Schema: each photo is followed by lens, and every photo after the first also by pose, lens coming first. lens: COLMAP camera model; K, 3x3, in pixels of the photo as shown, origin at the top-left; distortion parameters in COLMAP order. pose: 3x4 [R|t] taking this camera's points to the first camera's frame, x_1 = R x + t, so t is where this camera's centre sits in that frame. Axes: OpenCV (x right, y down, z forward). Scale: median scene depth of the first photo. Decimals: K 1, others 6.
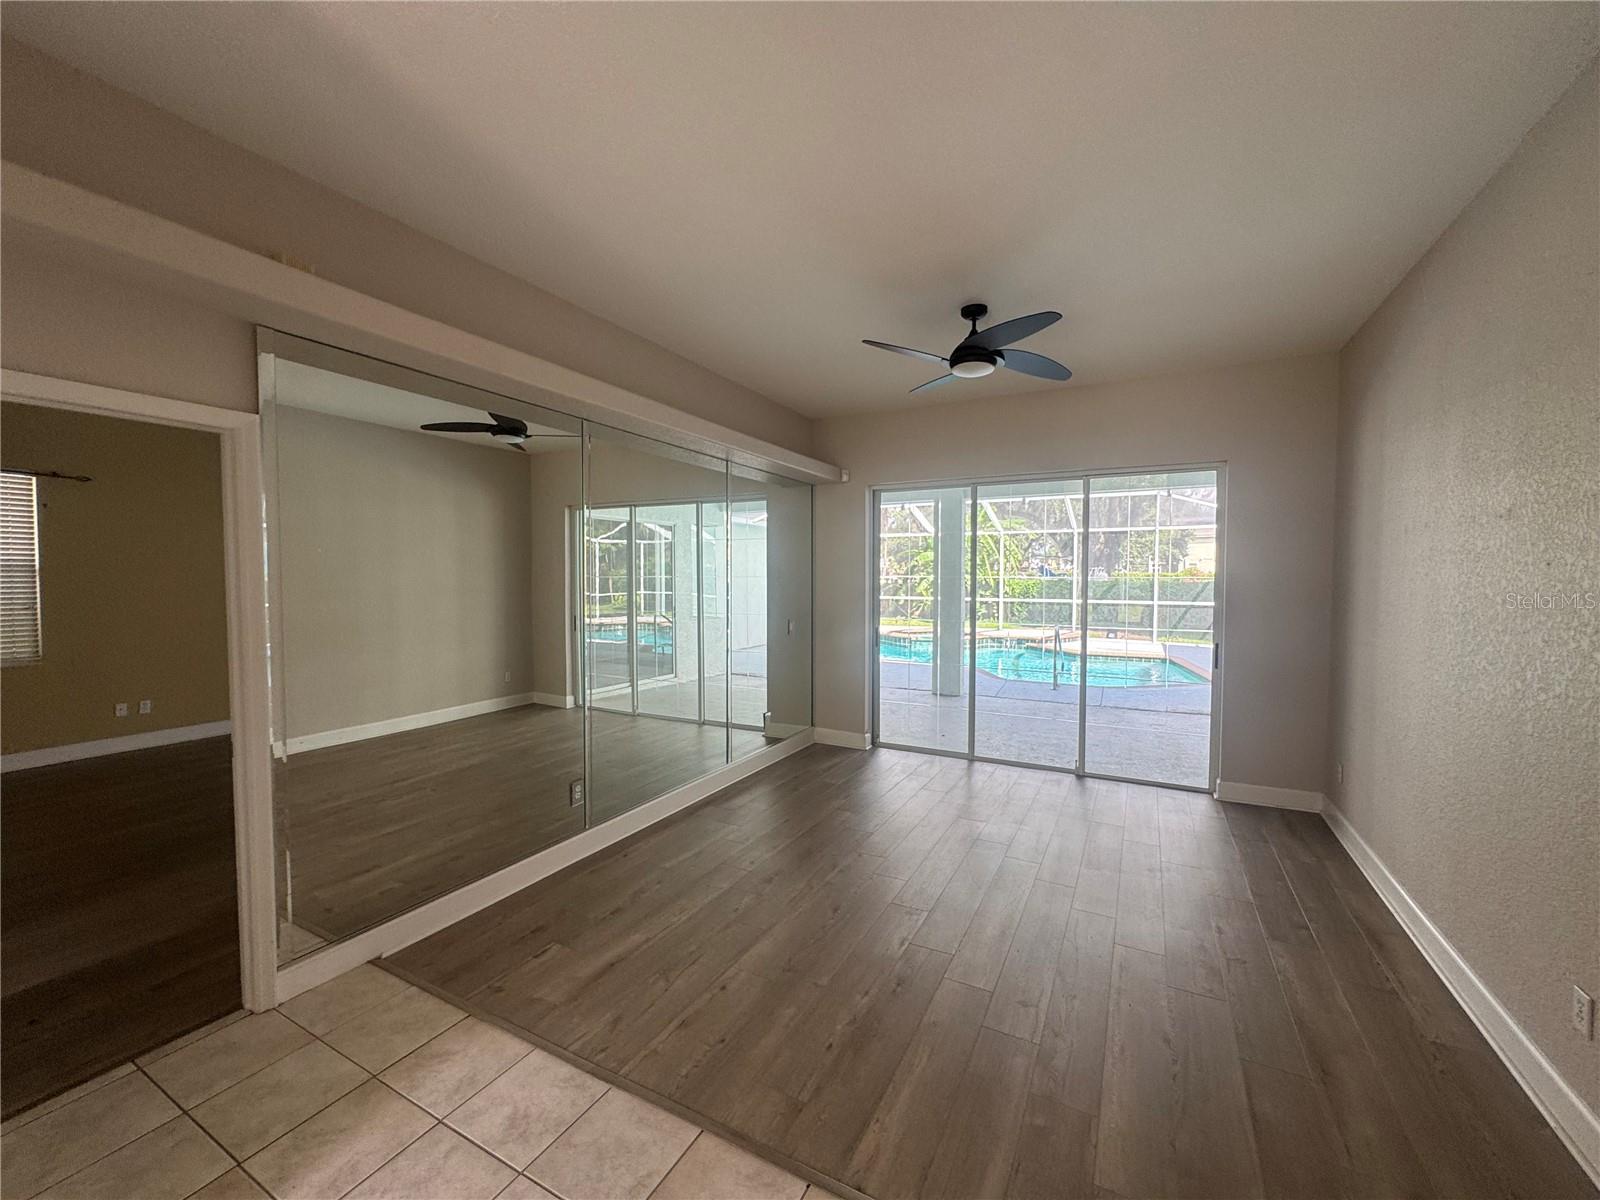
lens RADIAL K [[642.1, 0, 795.3], [0, 642.1, 603.8], [0, 0, 1]] dist [-0.004058, 0.001026]
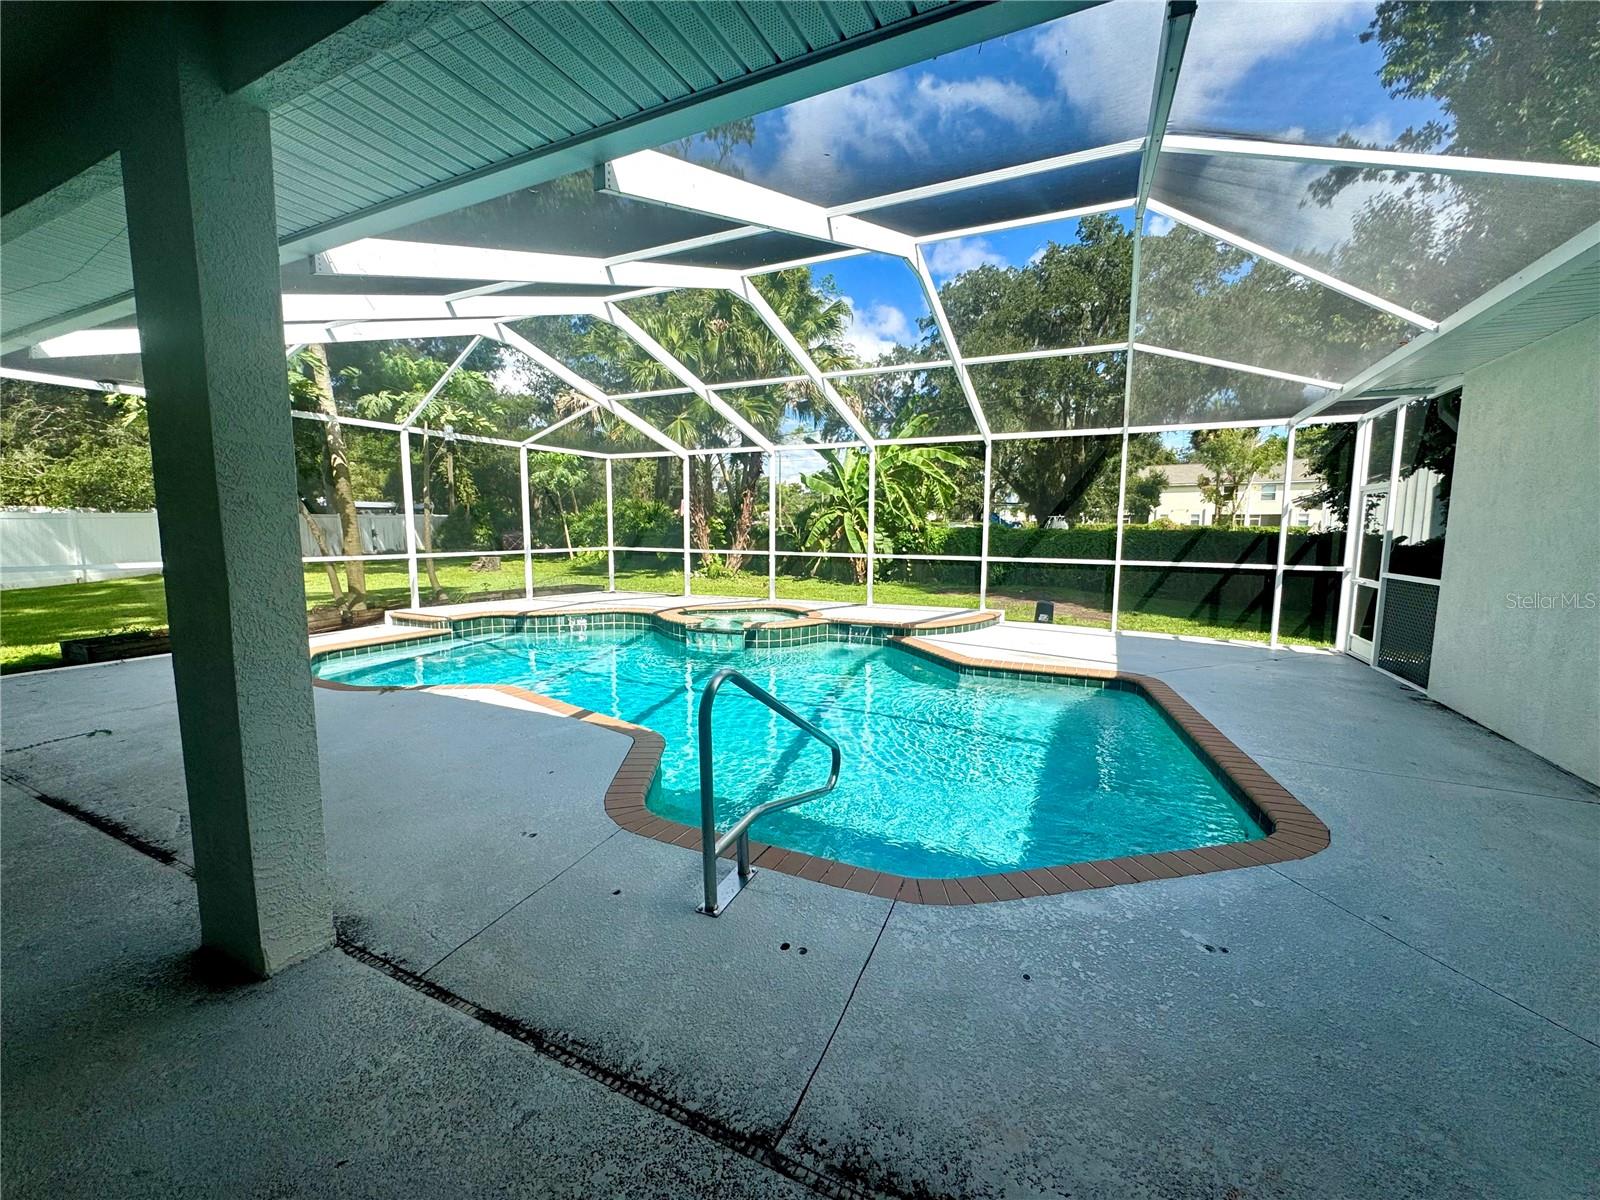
lens RADIAL K [[642.1, 0, 798.8], [0, 642.1, 591.0], [0, 0, 1]] dist [-0.004058, 0.001026]
pose [[0.999059, 0.003340, 0.043240, 0.252803], [-0.005762, 0.998414, 0.056002, -0.007286], [-0.042984, -0.056199, 0.997494, 0.438757]]
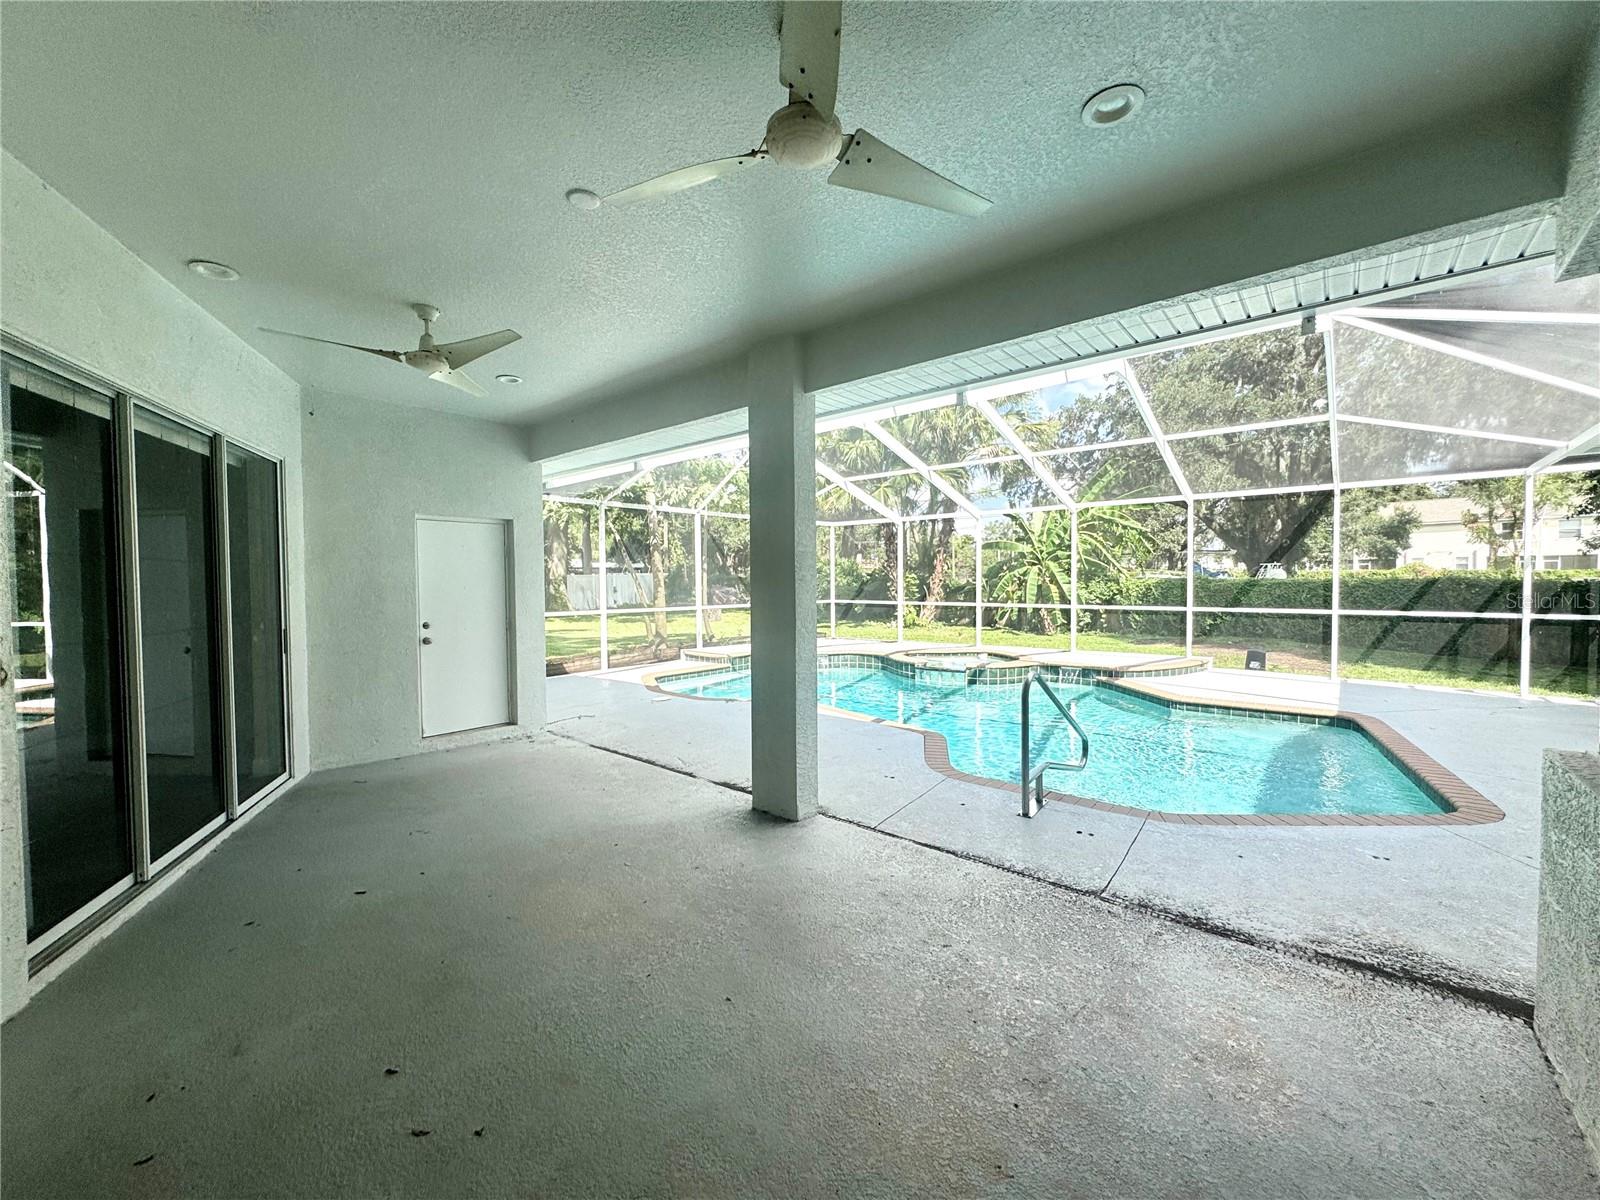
lens RADIAL K [[642.1, 0, 797.3], [0, 642.1, 596.7], [0, 0, 1]] dist [-0.004058, 0.001026]
pose [[0.976566, -0.001306, -0.215212, 0.203898], [-0.002098, 0.999876, -0.015585, -0.006053], [0.215206, 0.015671, 0.976443, 0.313544]]
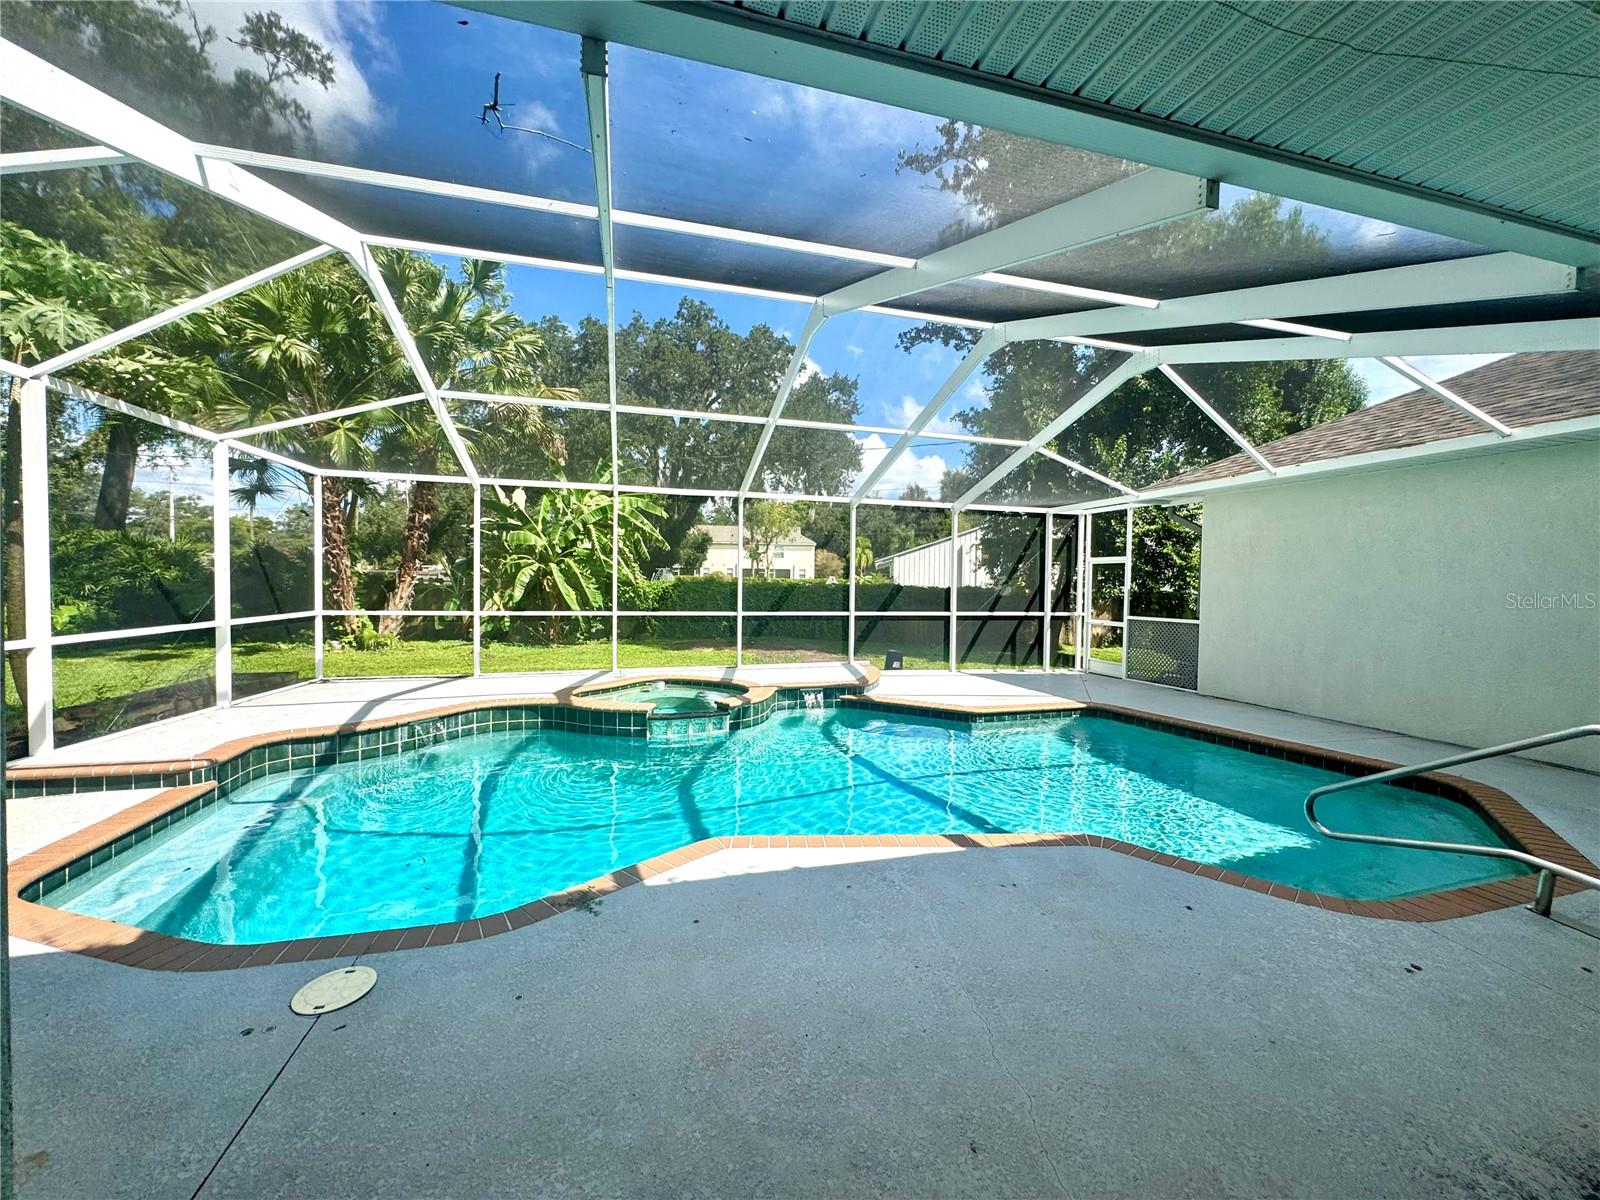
lens RADIAL K [[642.1, 0, 801.6], [0, 642.1, 612.8], [0, 0, 1]] dist [-0.004058, 0.001026]
pose [[0.717946, -0.021773, 0.695759, -0.036160], [0.015760, 0.999763, 0.015024, -0.016496], [-0.695921, 0.000178, 0.718118, 0.620700]]
